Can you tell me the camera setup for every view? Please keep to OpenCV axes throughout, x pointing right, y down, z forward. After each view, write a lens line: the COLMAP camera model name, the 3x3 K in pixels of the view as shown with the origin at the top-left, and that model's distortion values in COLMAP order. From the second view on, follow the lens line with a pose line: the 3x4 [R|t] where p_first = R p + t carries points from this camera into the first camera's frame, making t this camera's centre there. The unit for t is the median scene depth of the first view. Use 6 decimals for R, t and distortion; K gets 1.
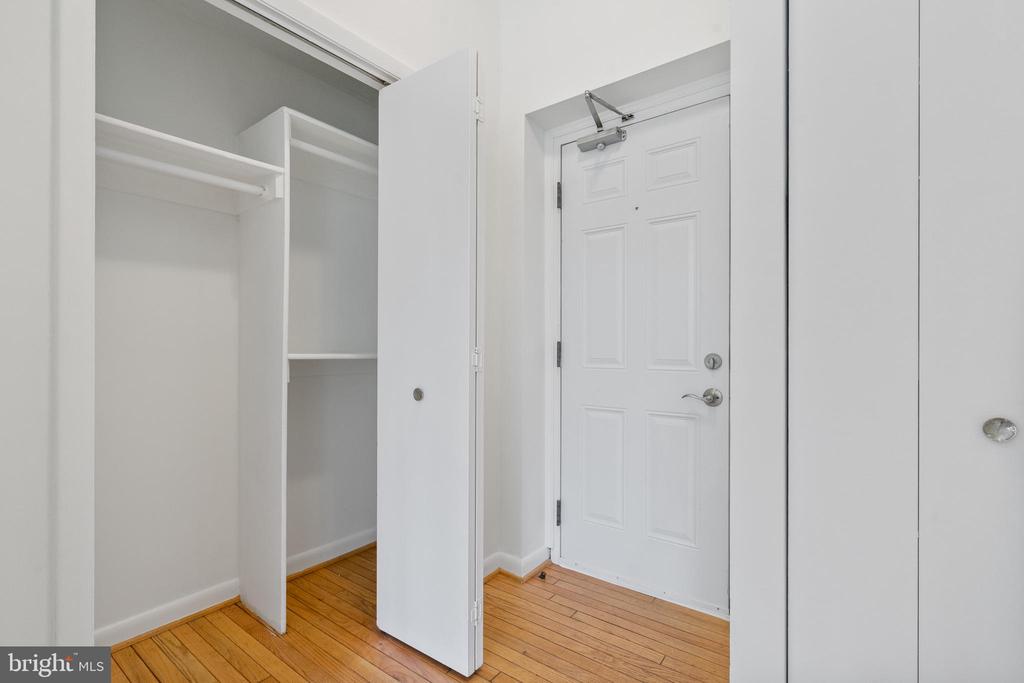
lens RADIAL K [[463.2, 0, 512.9], [0, 463.2, 346.3], [0, 0, 1]] dist [0.003199, 0.000148]
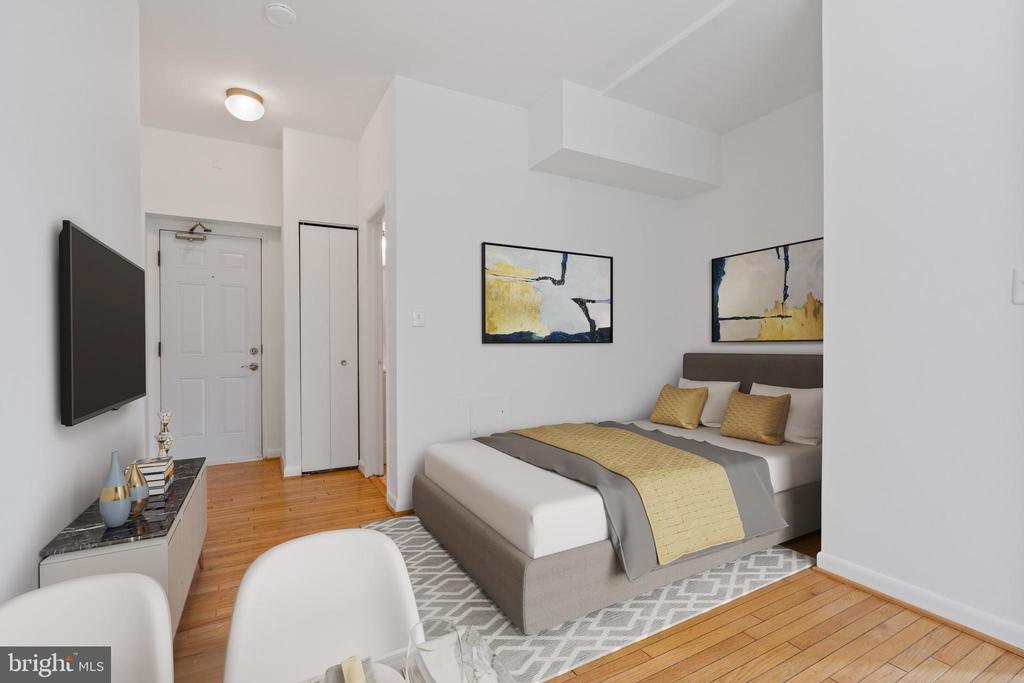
lens RADIAL K [[463.2, 0, 514.0], [0, 463.2, 345.6], [0, 0, 1]] dist [0.003199, 0.000148]
pose [[0.412582, -0.003447, 0.910914, -1.035210], [0.002338, 0.999994, 0.002726, 0.001452], [-0.910917, 0.001005, 0.412588, -1.034011]]
